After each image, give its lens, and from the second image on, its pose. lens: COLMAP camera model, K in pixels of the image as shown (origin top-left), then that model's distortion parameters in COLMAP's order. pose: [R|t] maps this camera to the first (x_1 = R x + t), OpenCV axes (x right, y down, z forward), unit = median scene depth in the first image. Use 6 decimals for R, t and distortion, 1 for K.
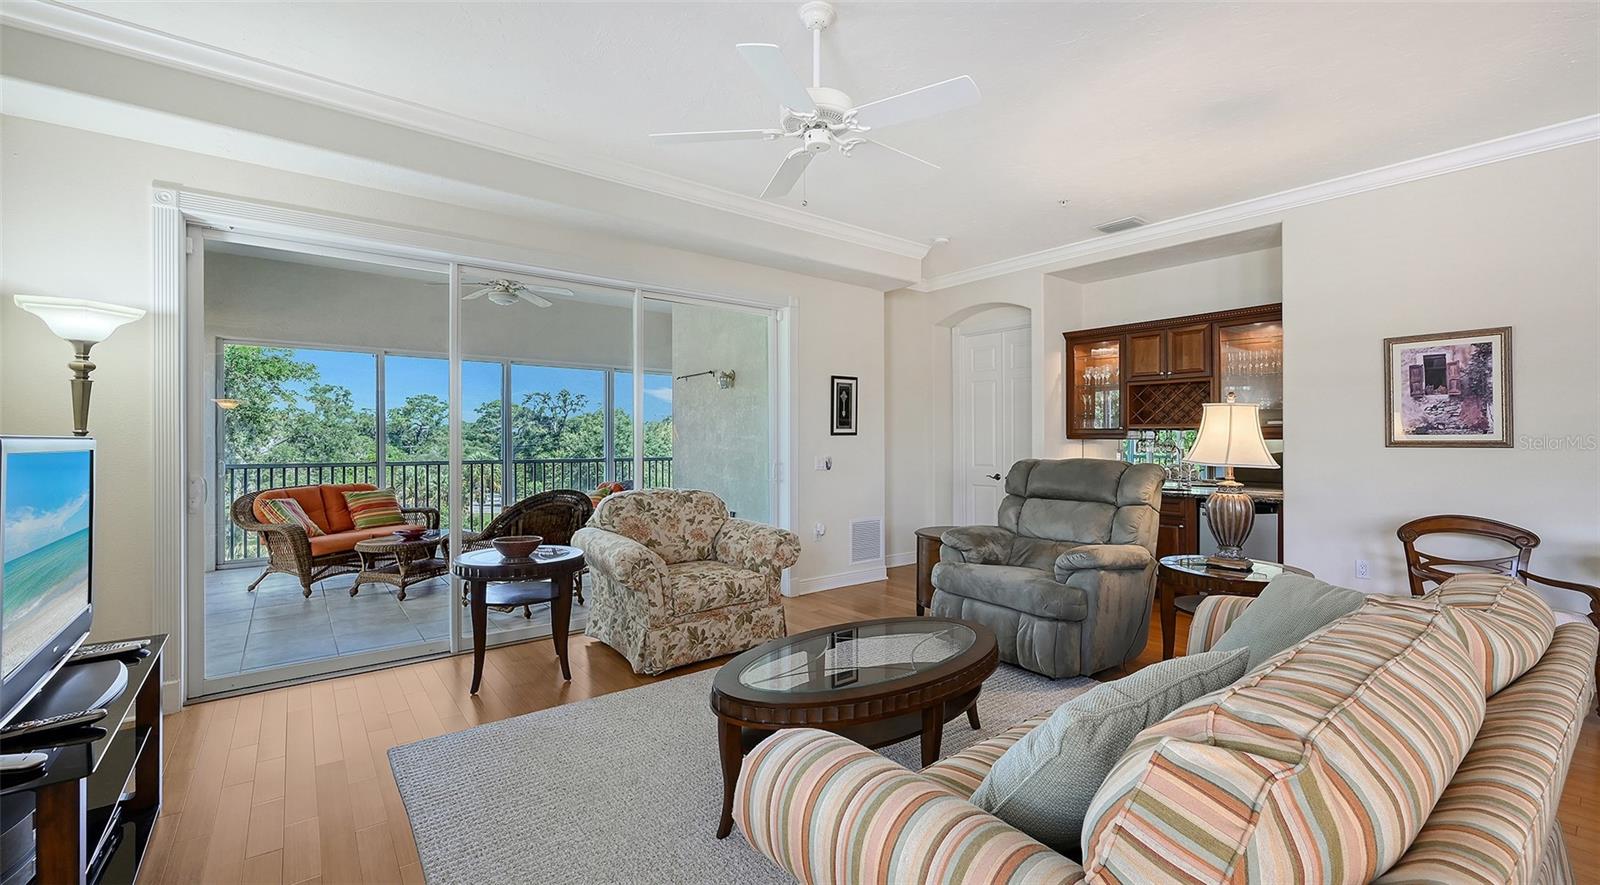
lens RADIAL K [[645.3, 0, 800.0], [0, 645.3, 442.5], [0, 0, 1]] dist [0.009886, -0.000131]
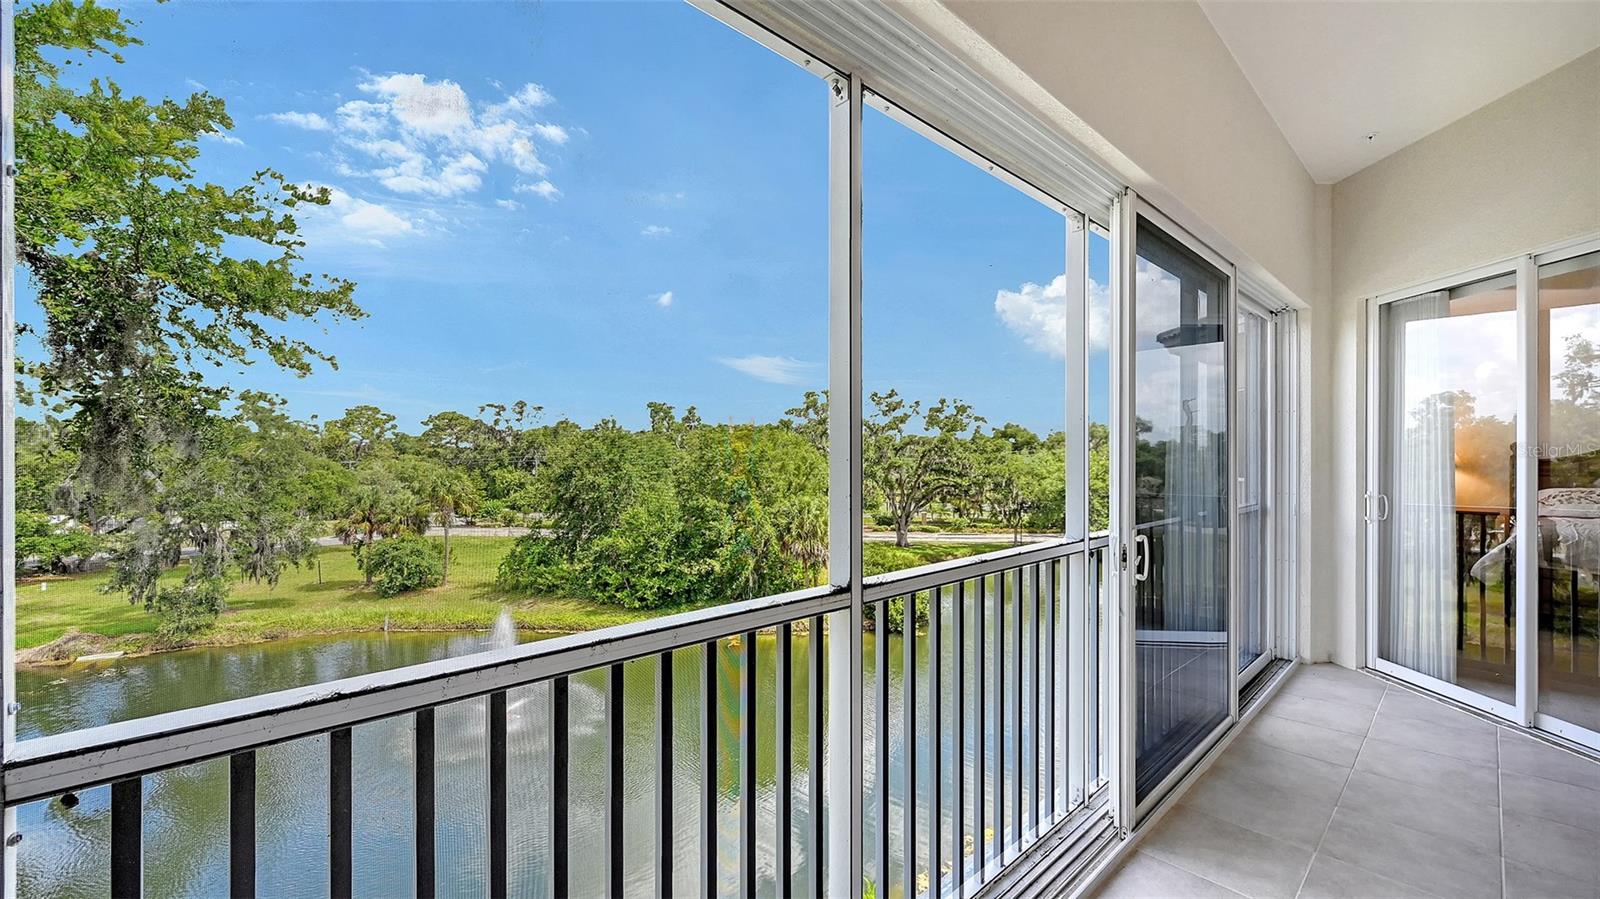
lens RADIAL K [[640.0, 0, 794.6], [0, 640.0, 460.8], [0, 0, 1]] dist [-0.001728, -0.000034]
pose [[0.997117, -0.000660, 0.075874, -0.939975], [0.000189, 0.999981, 0.006210, -0.017367], [-0.075876, -0.006178, 0.997098, 1.083298]]
